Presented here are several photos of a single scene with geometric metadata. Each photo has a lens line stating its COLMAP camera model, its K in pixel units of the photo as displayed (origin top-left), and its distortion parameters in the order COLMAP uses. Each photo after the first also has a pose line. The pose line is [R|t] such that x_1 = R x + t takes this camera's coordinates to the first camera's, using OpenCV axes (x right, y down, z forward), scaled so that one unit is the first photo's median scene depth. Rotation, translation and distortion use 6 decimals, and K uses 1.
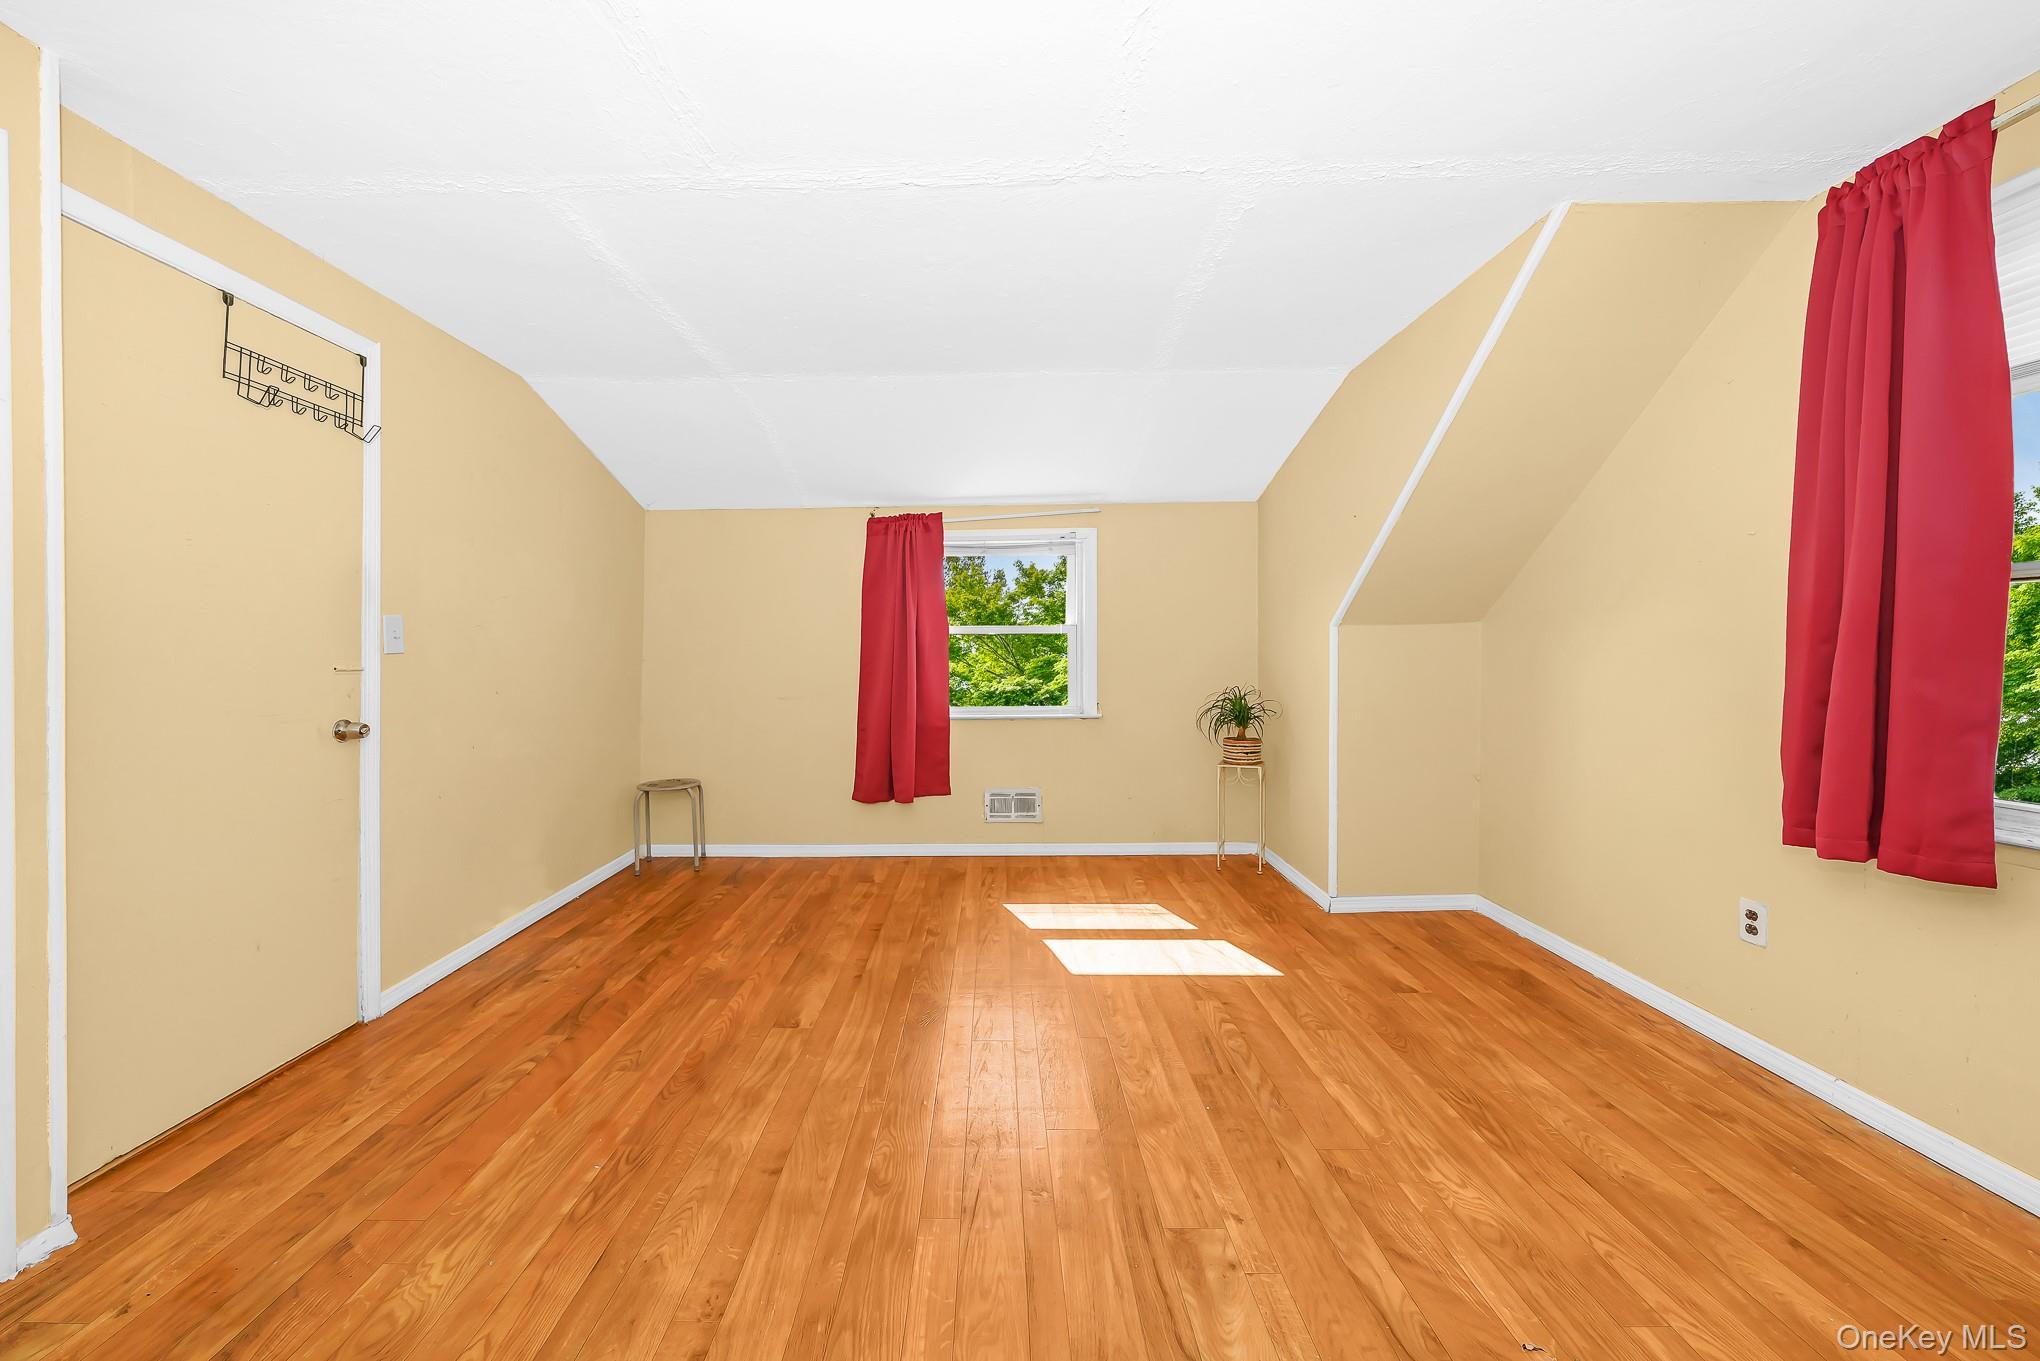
lens RADIAL K [[775.1, 0, 1025.5], [0, 775.1, 679.7], [0, 0, 1]] dist [-0.001271, -0.000126]
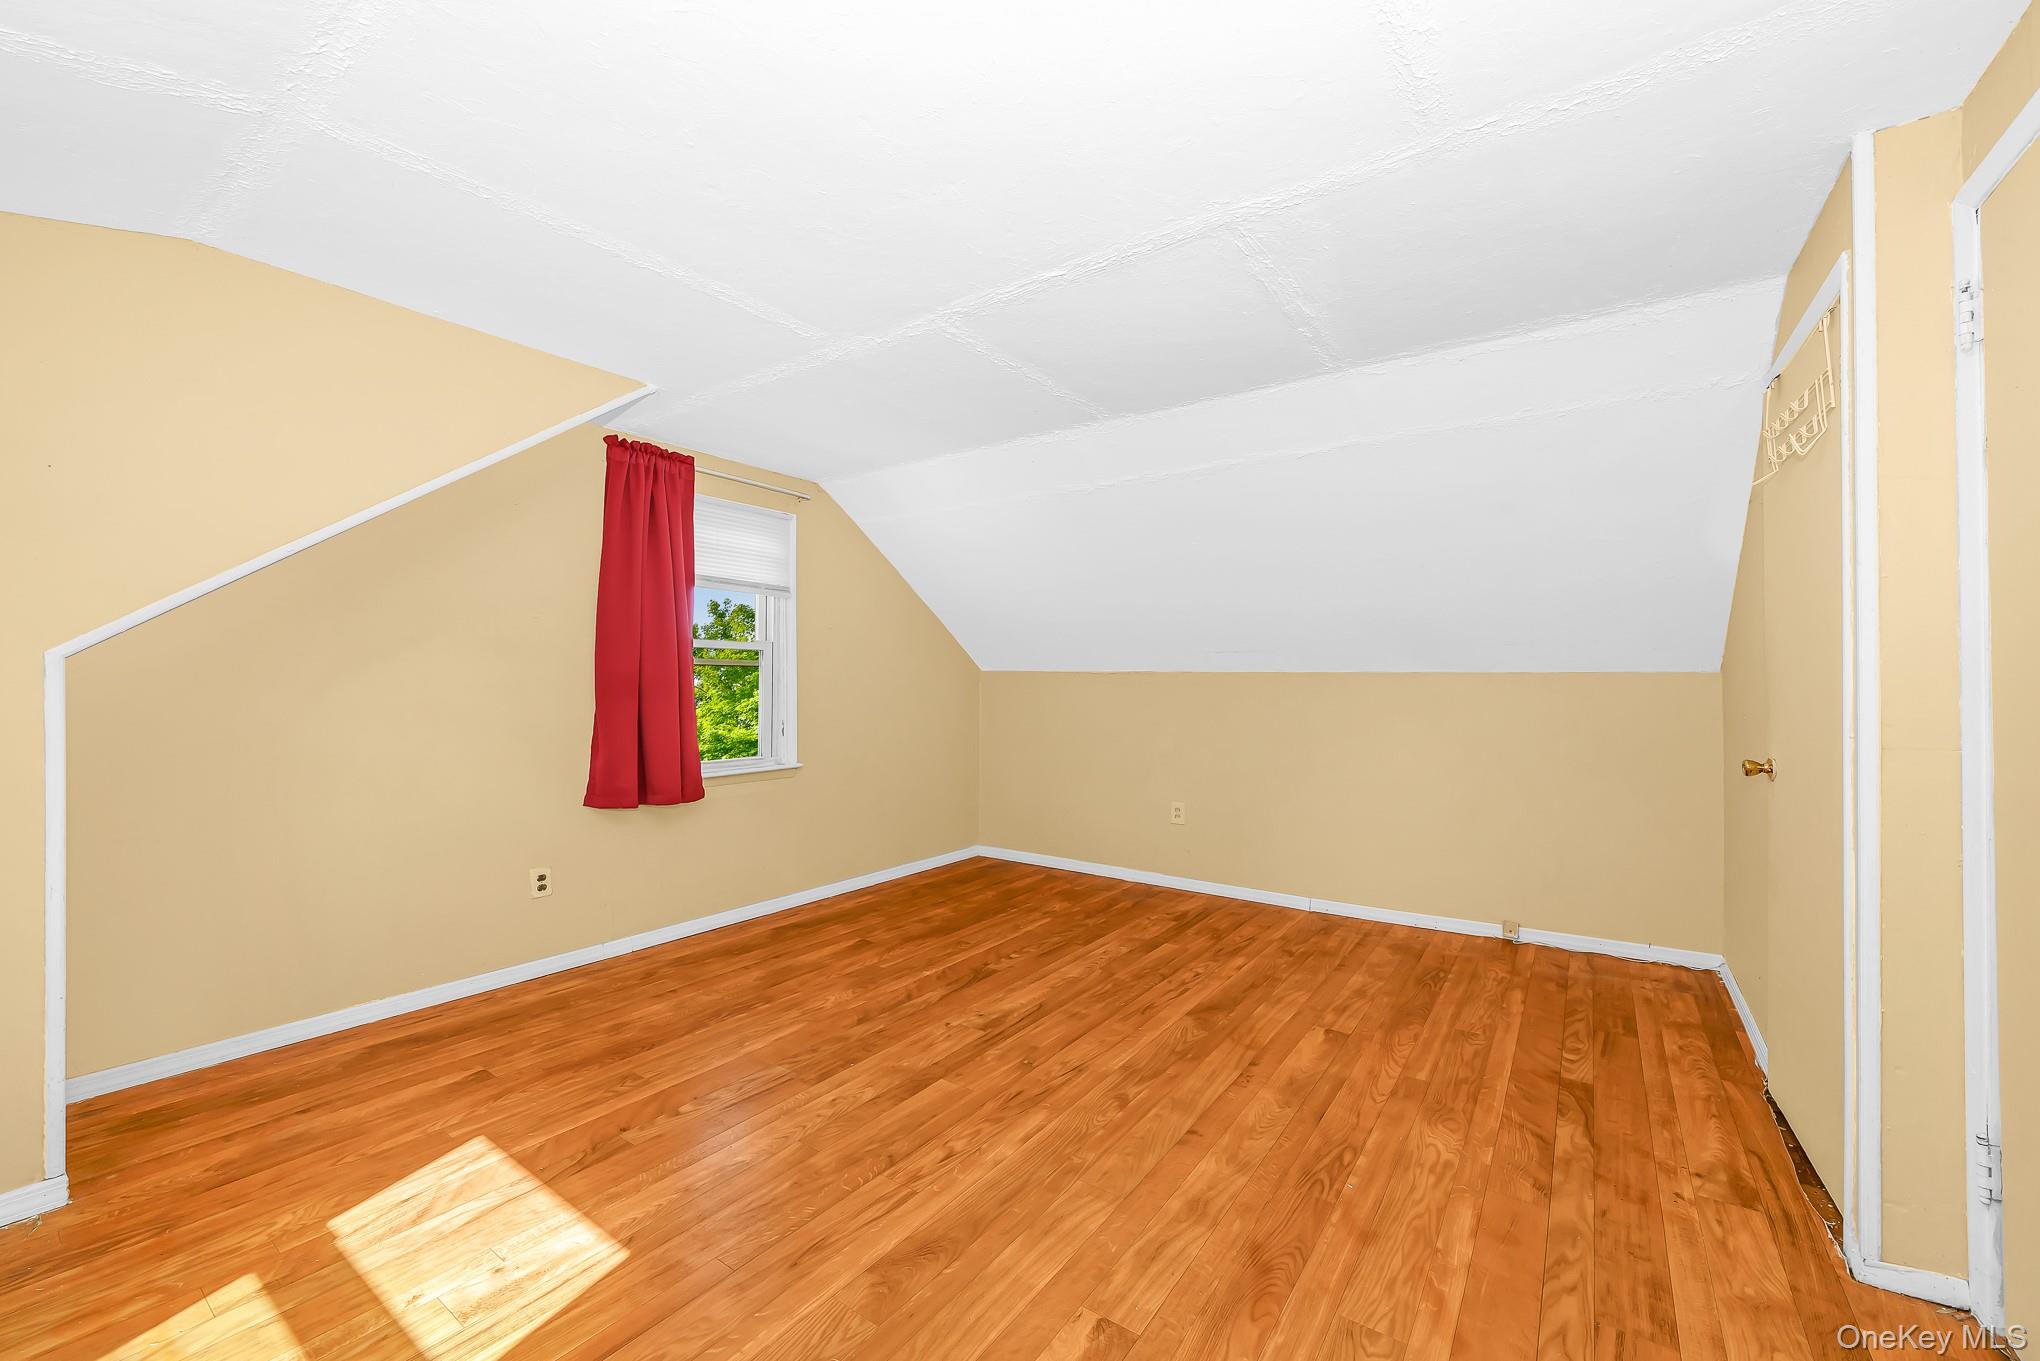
lens RADIAL K [[775.1, 0, 1025.5], [0, 775.1, 679.7], [0, 0, 1]] dist [-0.001271, -0.000126]
pose [[-0.781949, 0.007102, 0.623302, -0.750285], [0.022579, 0.999602, 0.016936, -0.067056], [-0.622934, 0.027317, -0.781798, 1.790131]]
